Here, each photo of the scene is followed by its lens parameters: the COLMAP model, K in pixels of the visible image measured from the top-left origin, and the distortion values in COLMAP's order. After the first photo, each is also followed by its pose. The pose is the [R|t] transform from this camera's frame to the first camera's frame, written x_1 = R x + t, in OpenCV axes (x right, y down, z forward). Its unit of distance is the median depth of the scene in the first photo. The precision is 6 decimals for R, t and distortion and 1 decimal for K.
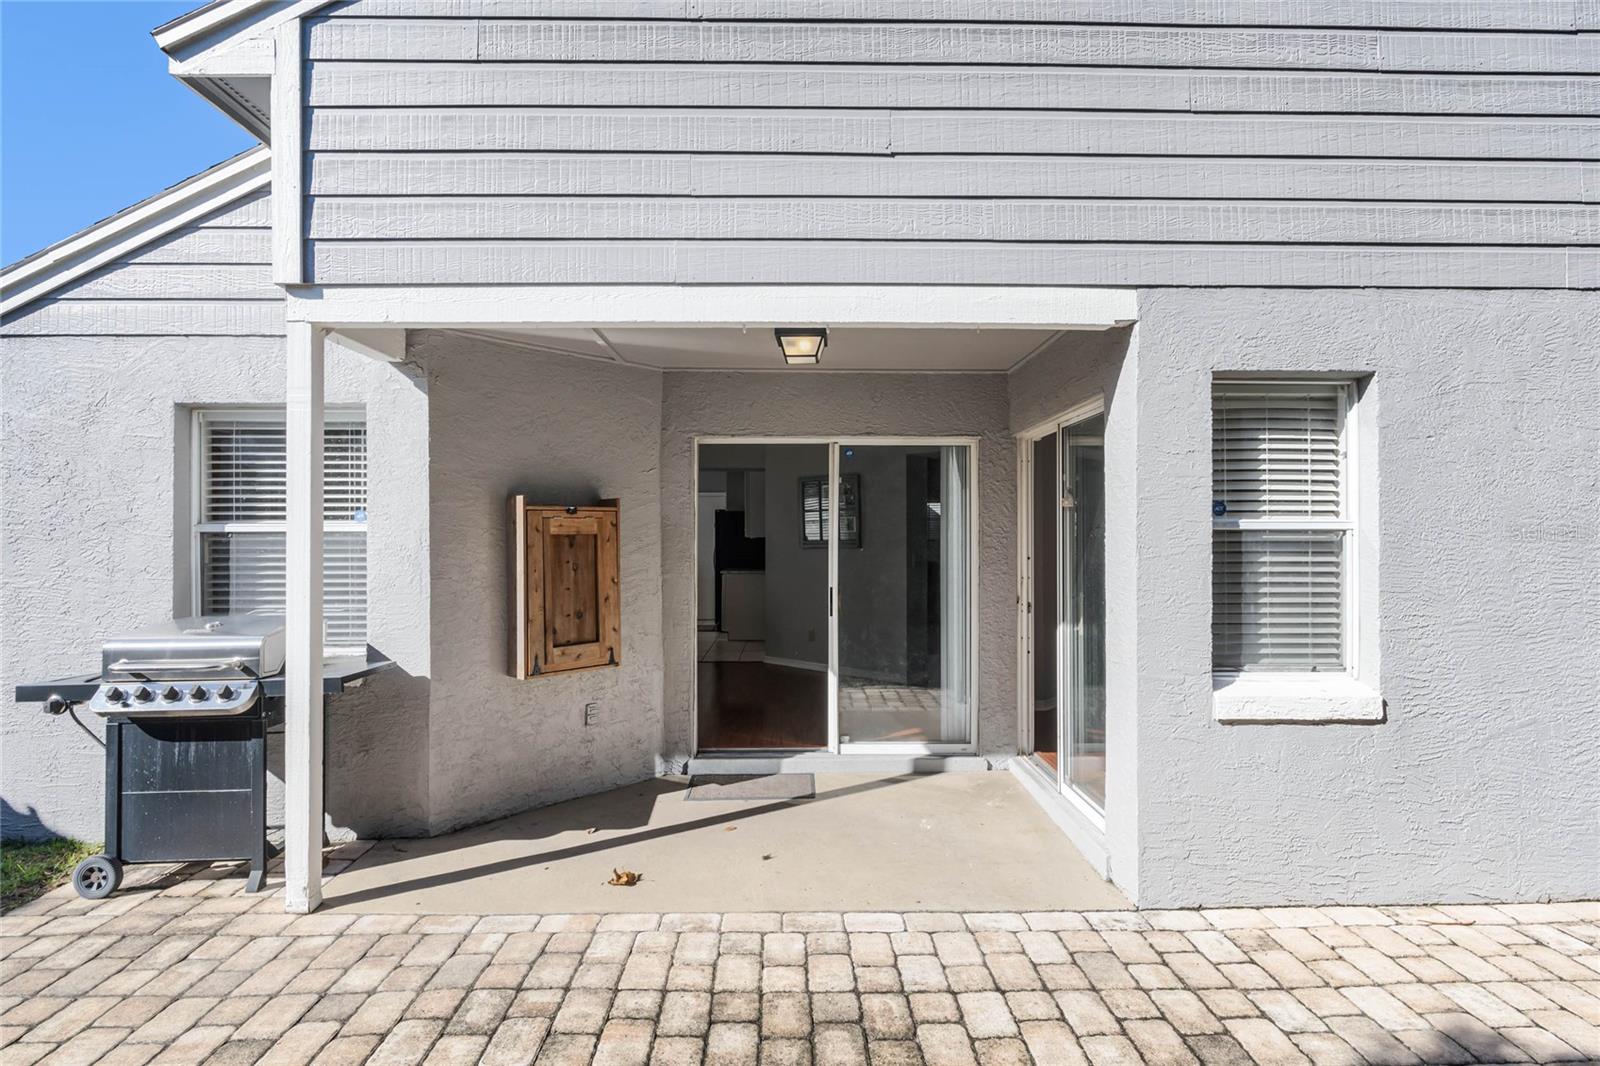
lens RADIAL K [[808.6, 0, 800.0], [0, 808.6, 533.0], [0, 0, 1]] dist [0.001993, 0.000833]
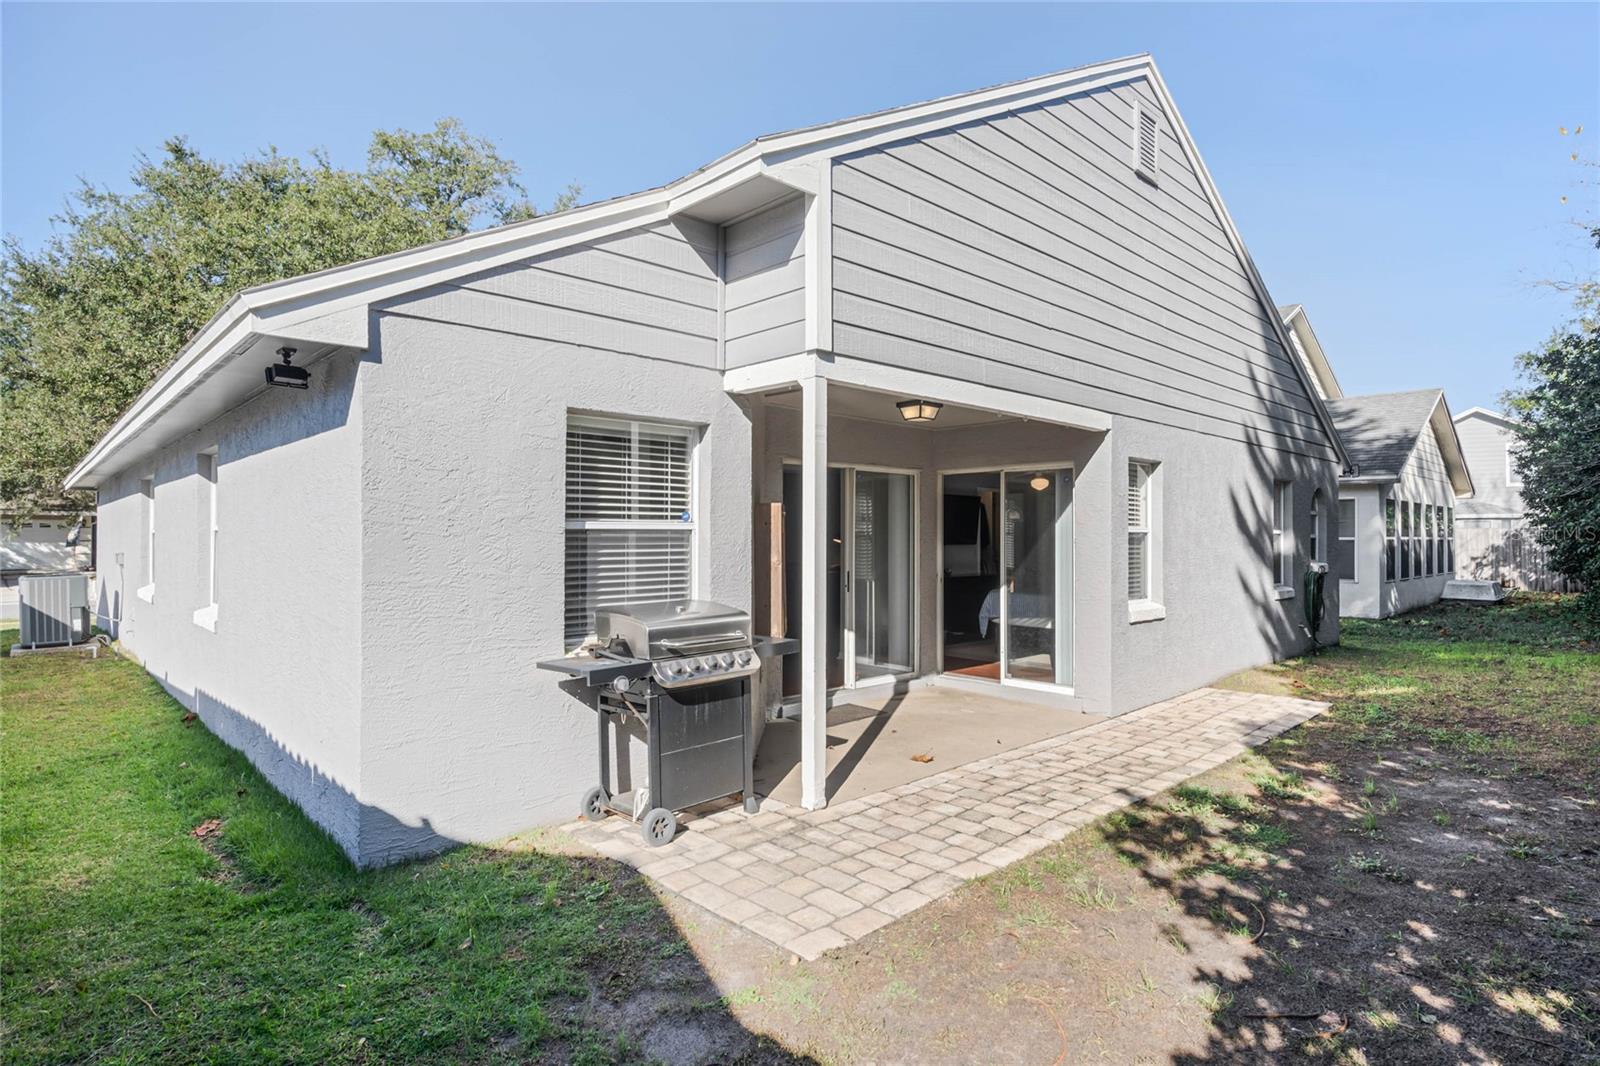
lens RADIAL K [[836.3, 0, 800.0], [0, 836.3, 533.0], [0, 0, 1]] dist [-0.016233, -0.000165]
pose [[0.732667, 0.005245, 0.680567, -1.289156], [-0.004647, 0.999986, -0.002704, 0.005940], [-0.680571, -0.001182, 0.732681, -0.007344]]
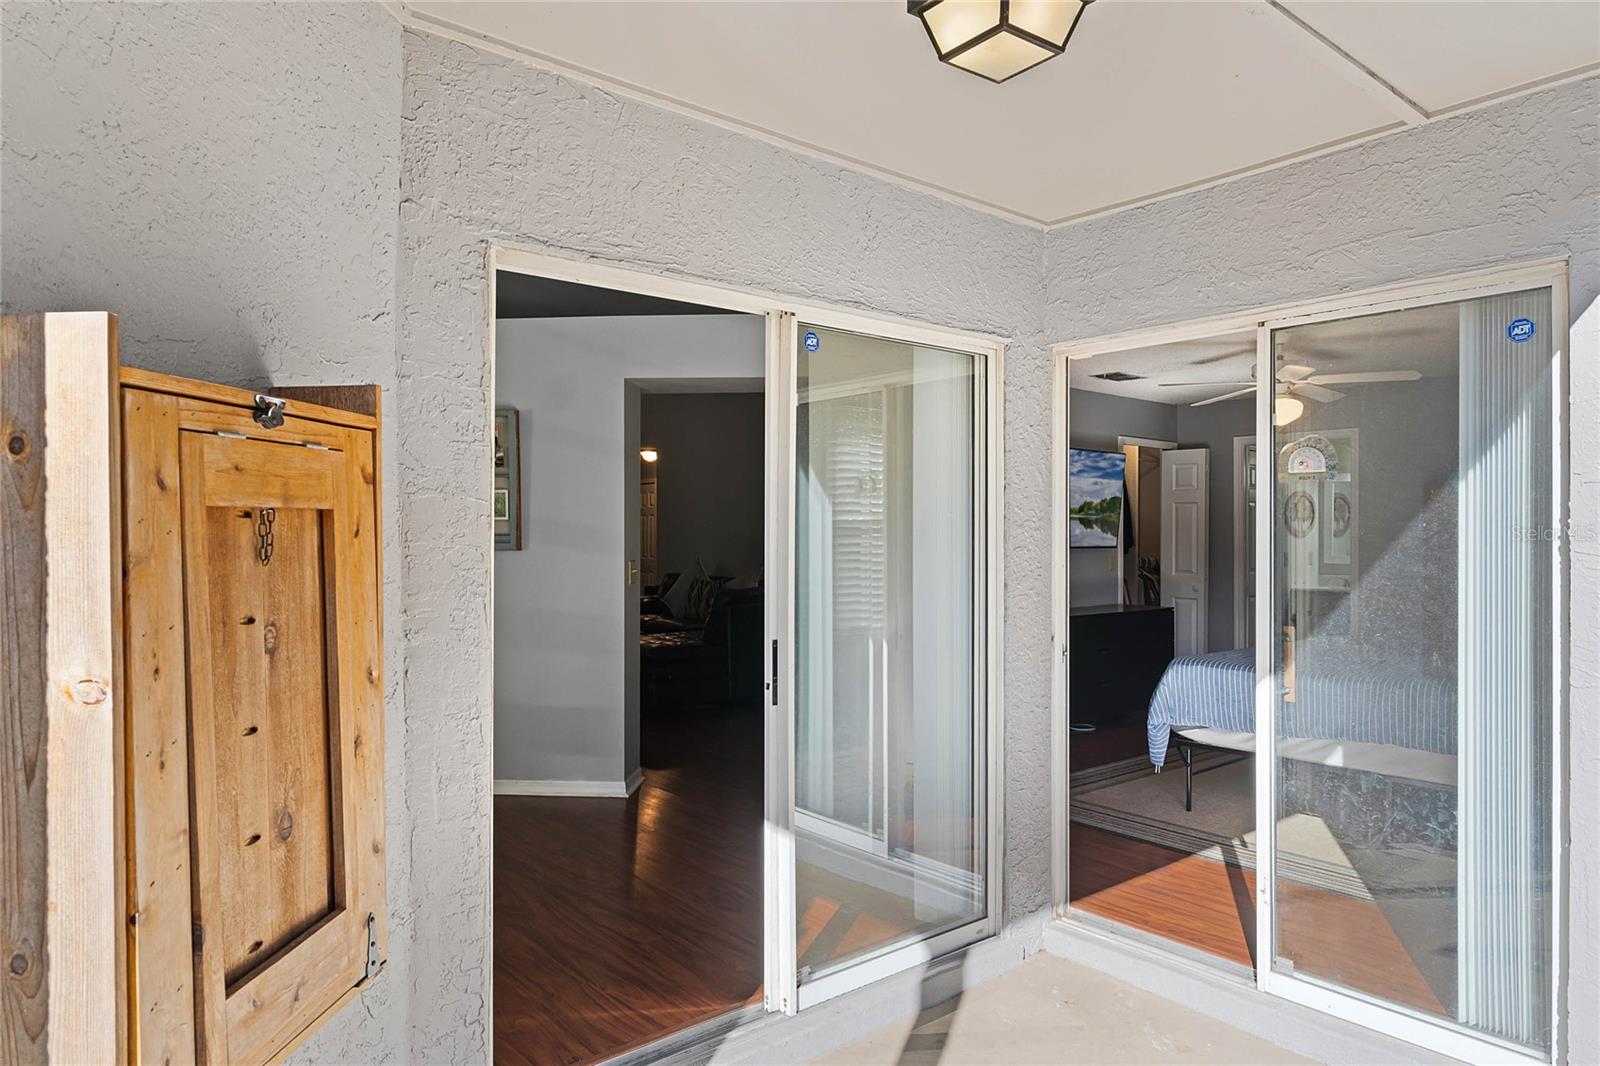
lens RADIAL K [[1005.3, 0, 800.0], [0, 1005.3, 533.0], [0, 0, 1]] dist [-0.003460, -0.001482]
pose [[0.775694, 0.001075, 0.631108, -0.379989], [-0.005619, 0.999971, 0.005202, 0.007463], [-0.631084, -0.007581, 0.775677, 0.717806]]
